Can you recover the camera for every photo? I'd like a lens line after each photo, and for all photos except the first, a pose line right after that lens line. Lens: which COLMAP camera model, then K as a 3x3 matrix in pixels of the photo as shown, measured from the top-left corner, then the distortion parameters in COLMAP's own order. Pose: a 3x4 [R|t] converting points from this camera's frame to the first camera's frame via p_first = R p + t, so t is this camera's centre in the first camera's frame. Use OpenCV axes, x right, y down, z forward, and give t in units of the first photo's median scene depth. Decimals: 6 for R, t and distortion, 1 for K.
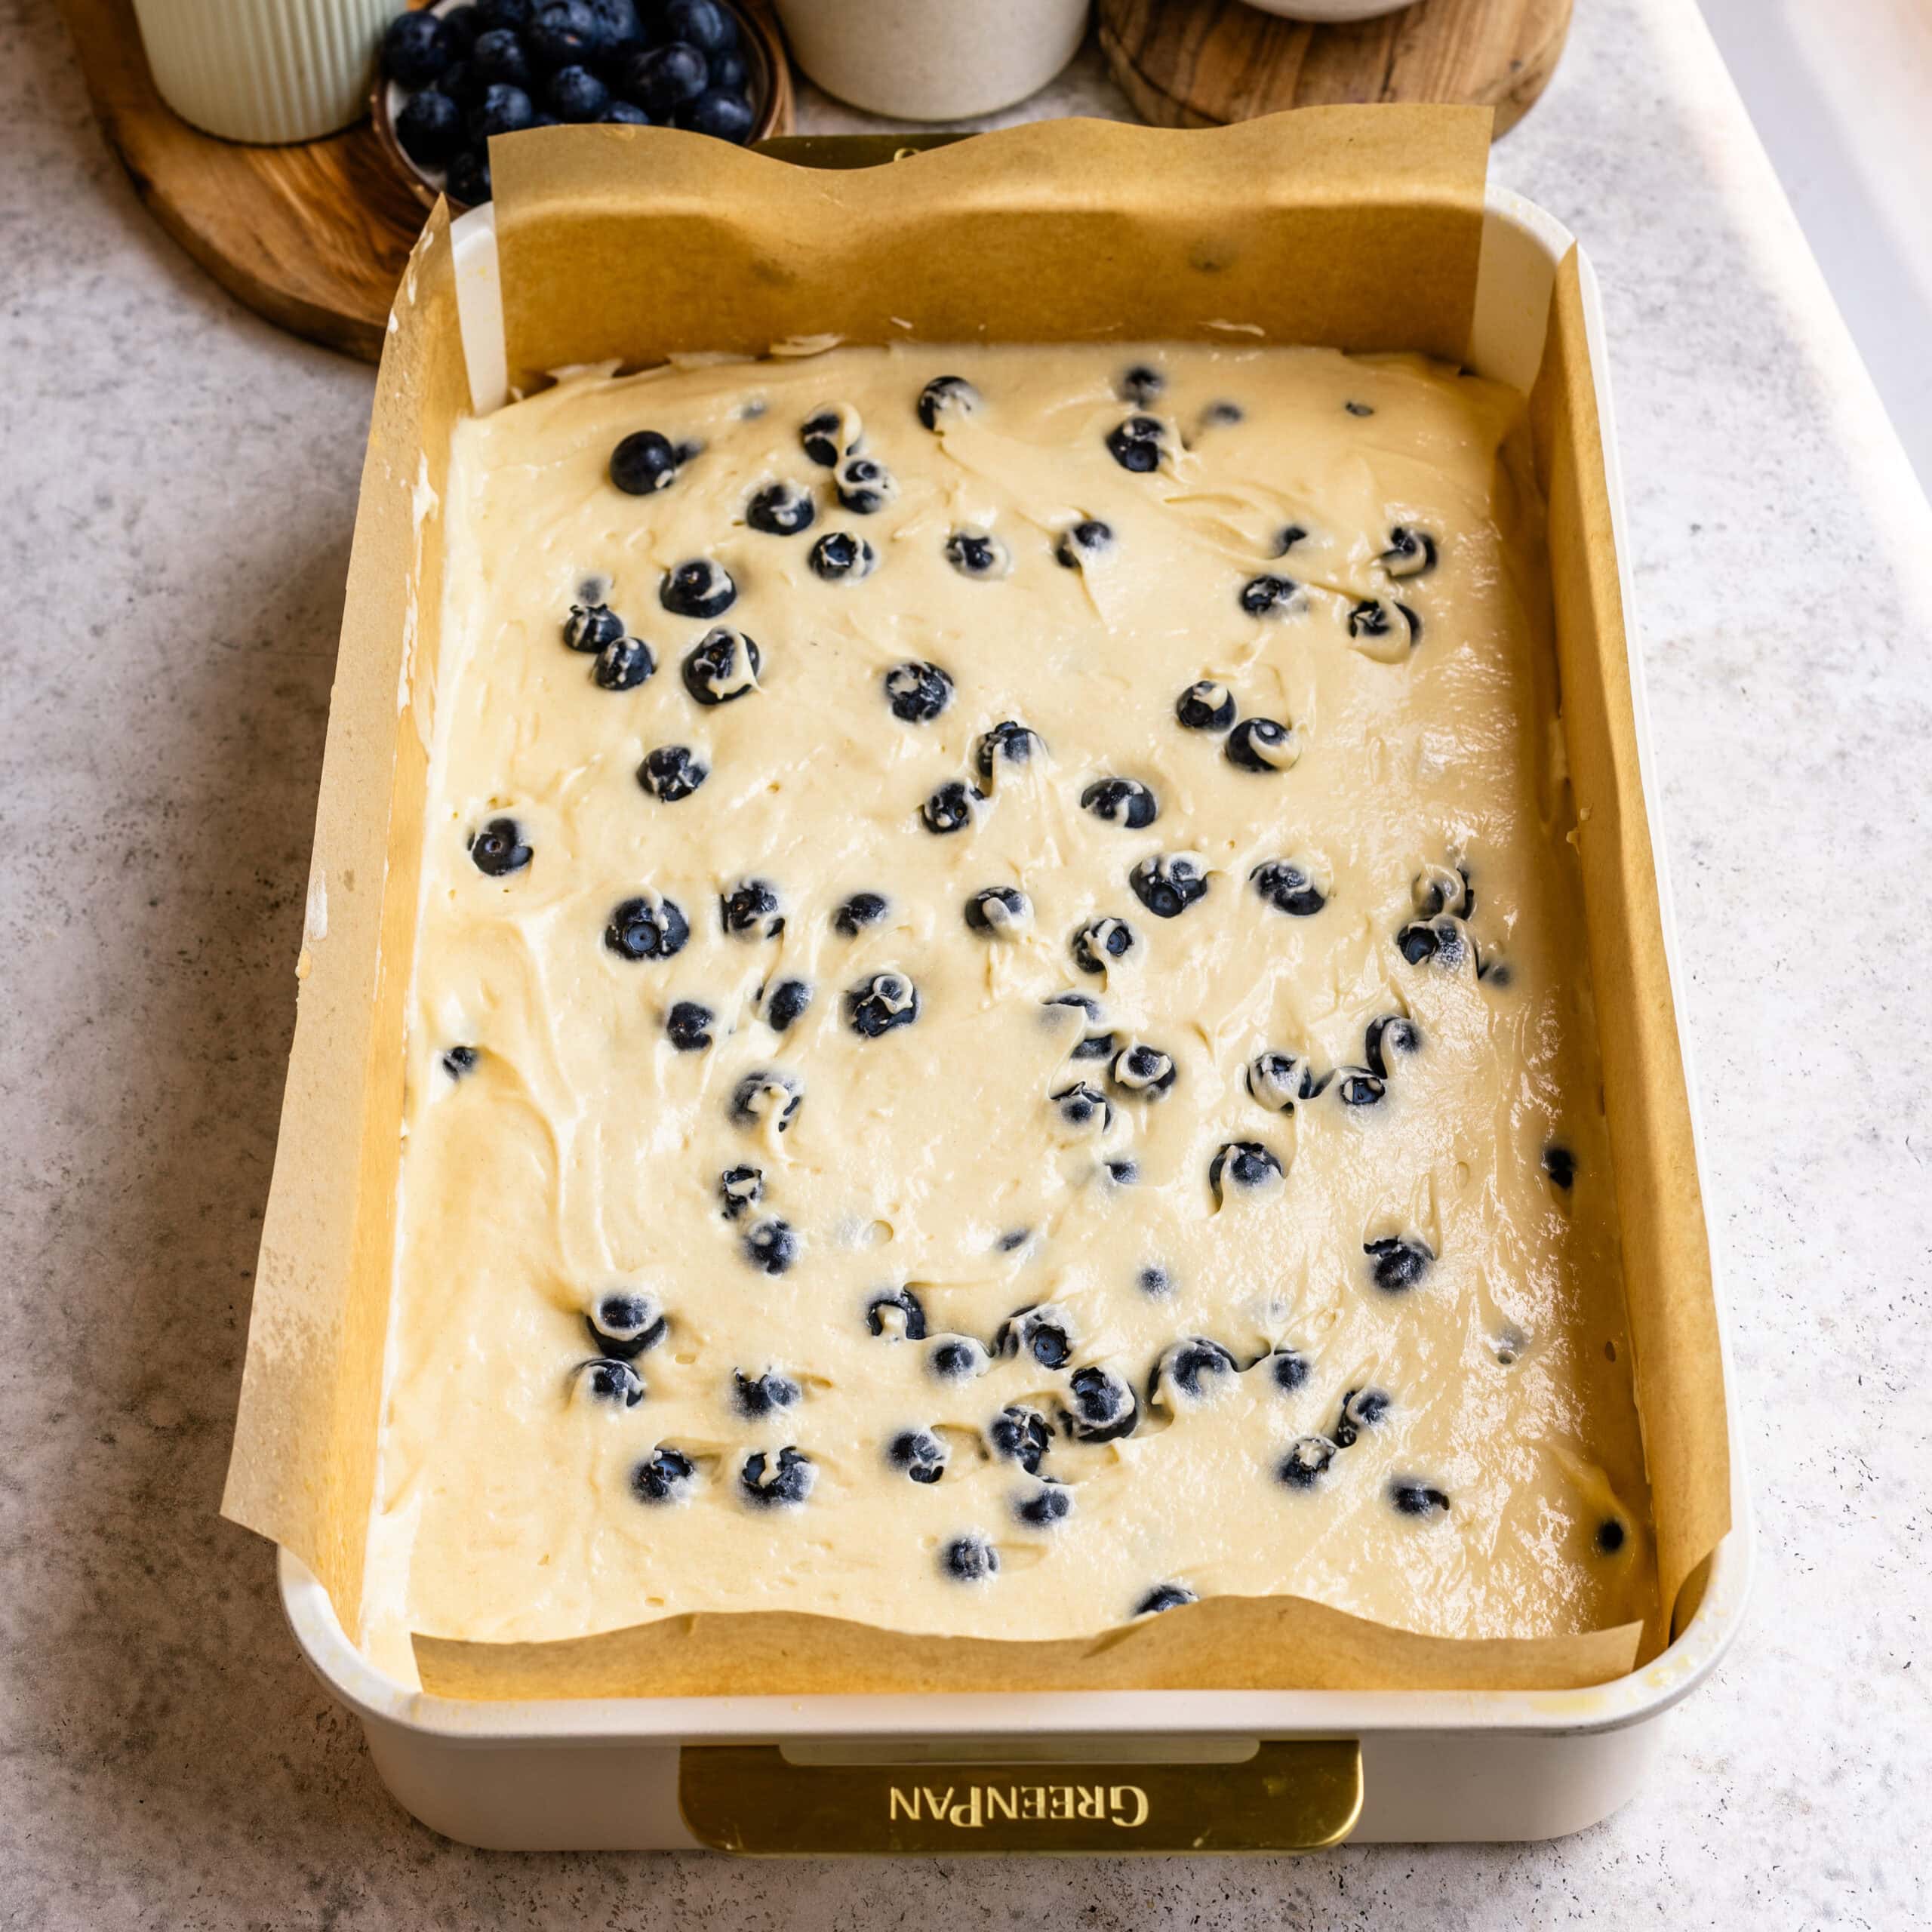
lens RADIAL K [[3745.1, 0, 1066.9], [0, 3745.1, 897.4], [0, 0, 1]] dist [-0.002401, 0.016103]
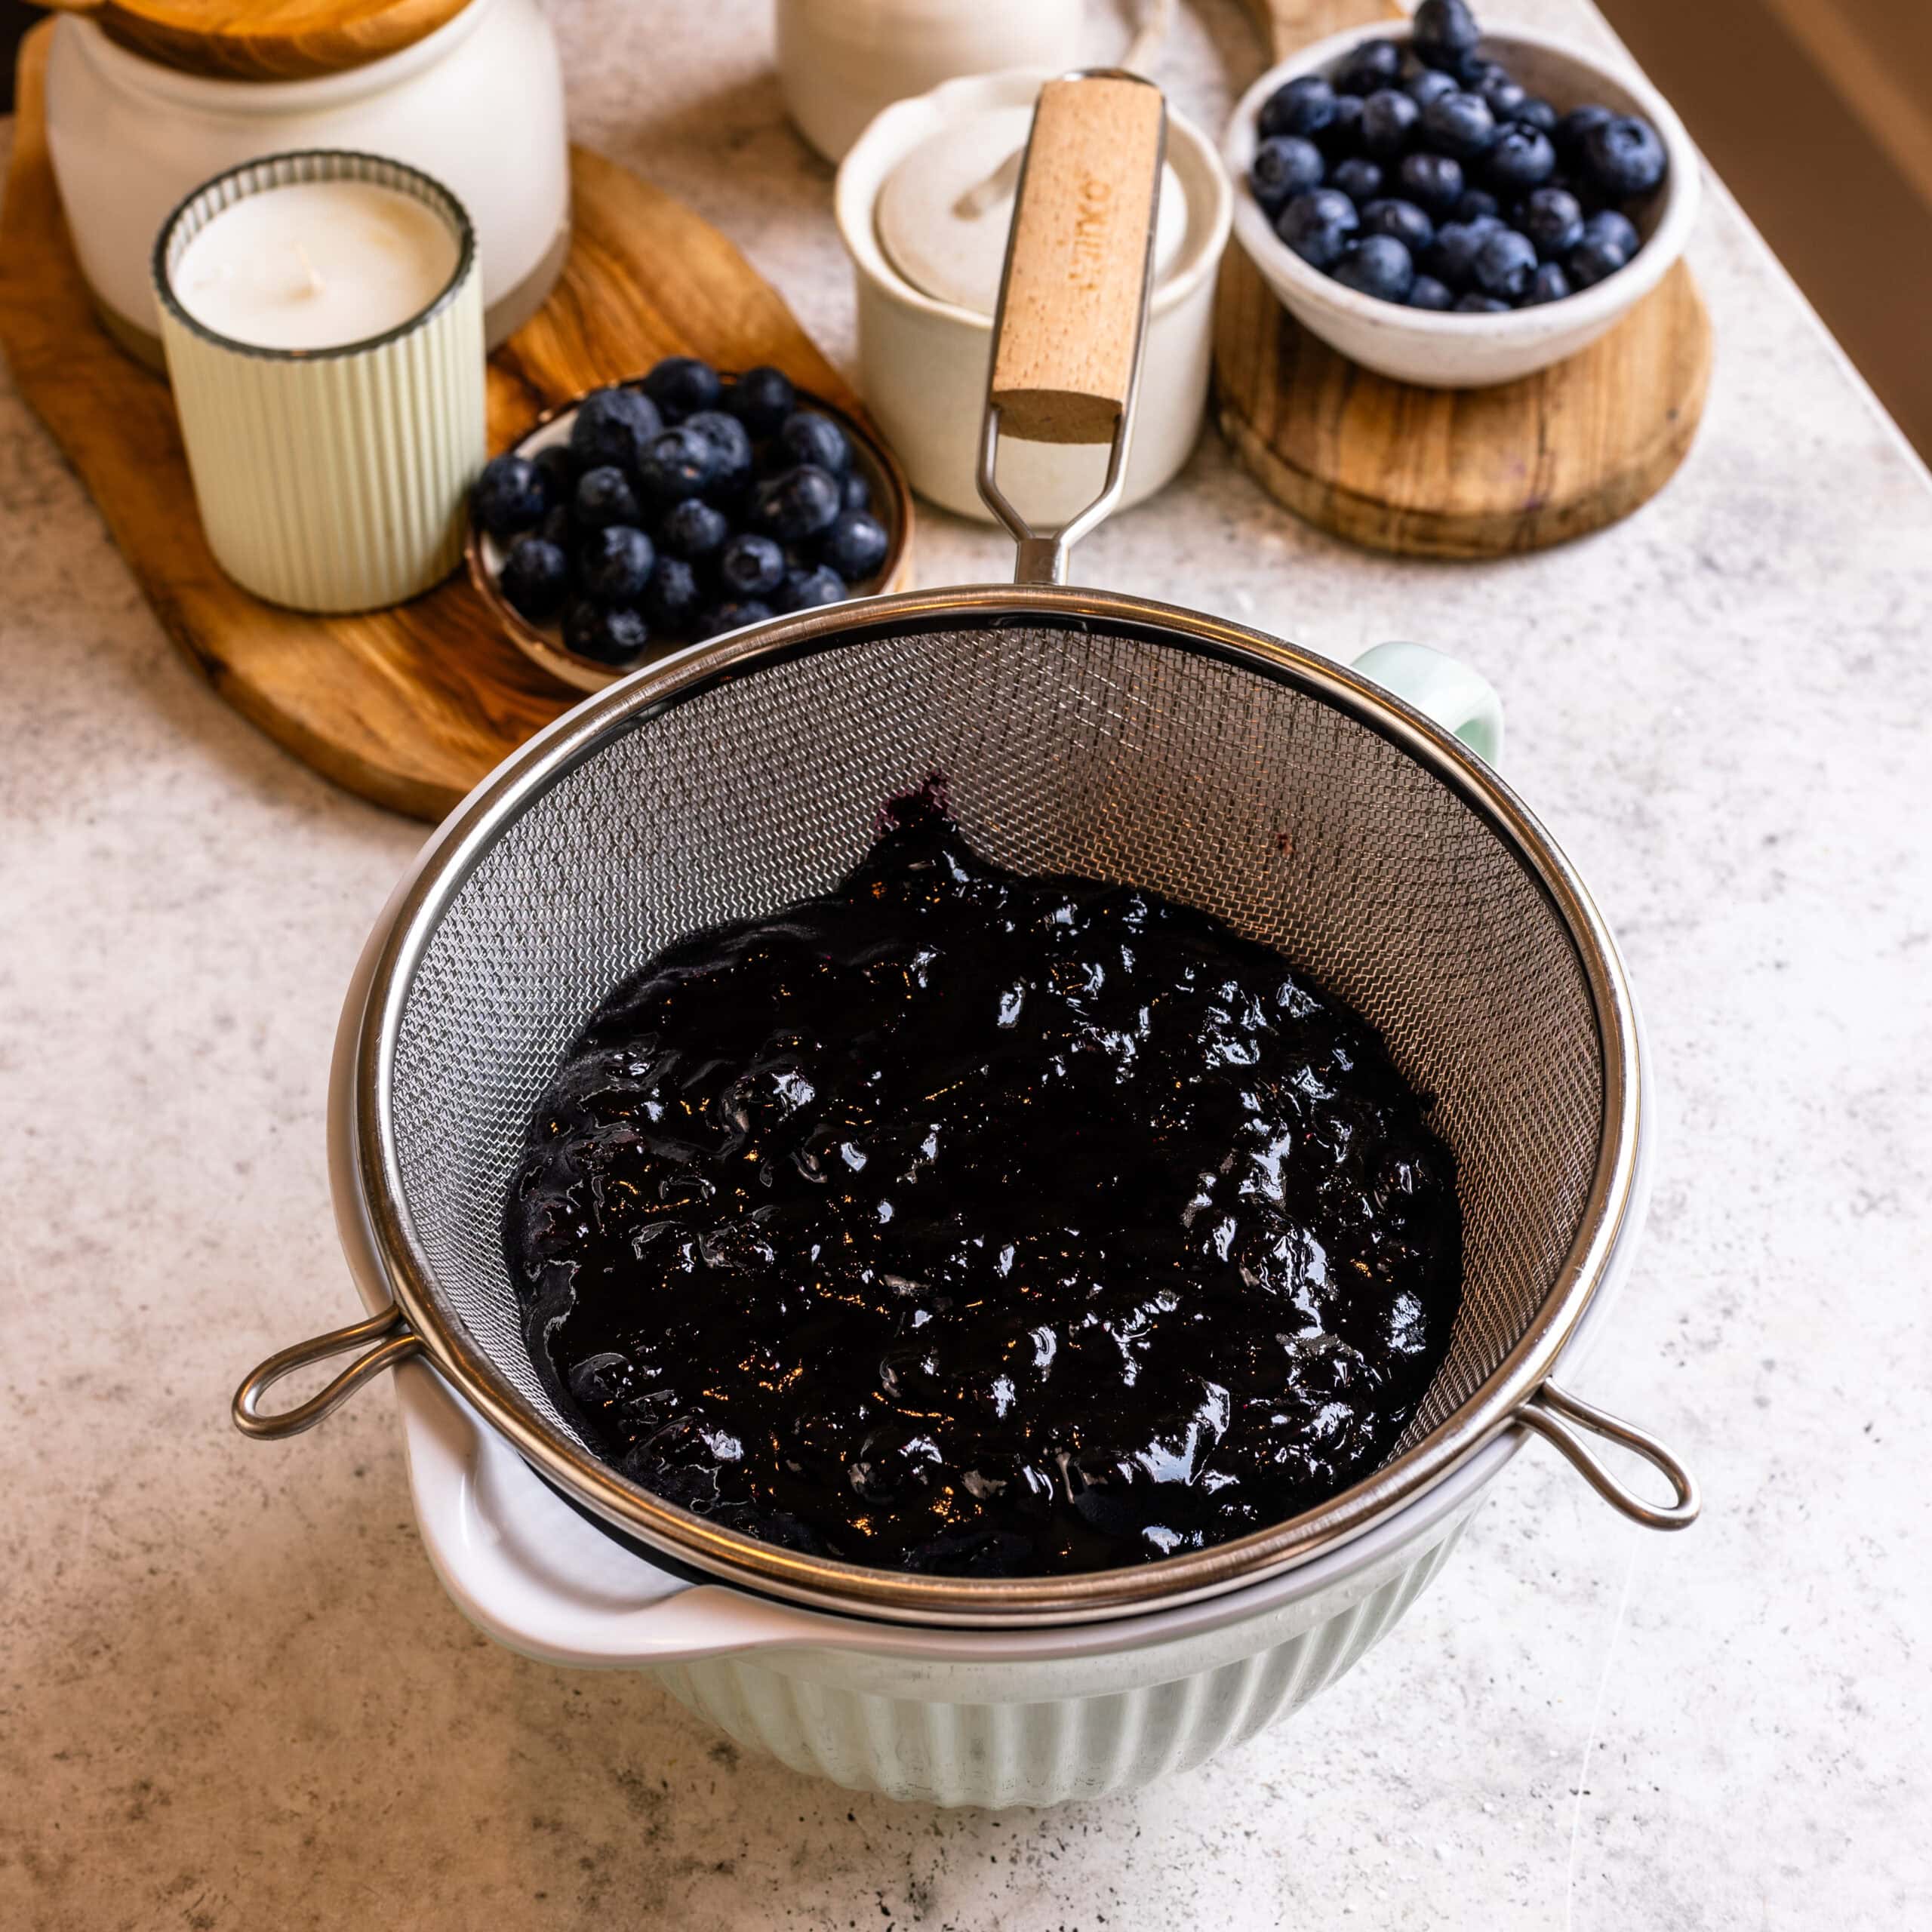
lens RADIAL K [[3694.7, 0, 1017.2], [0, 3694.7, 1031.2], [0, 0, 1]] dist [-0.008516, 0.089143]
pose [[0.993140, -0.093305, 0.070480, -0.129322], [0.097197, 0.993801, -0.053973, -0.036691], [-0.065008, 0.060453, 0.996052, 0.103148]]
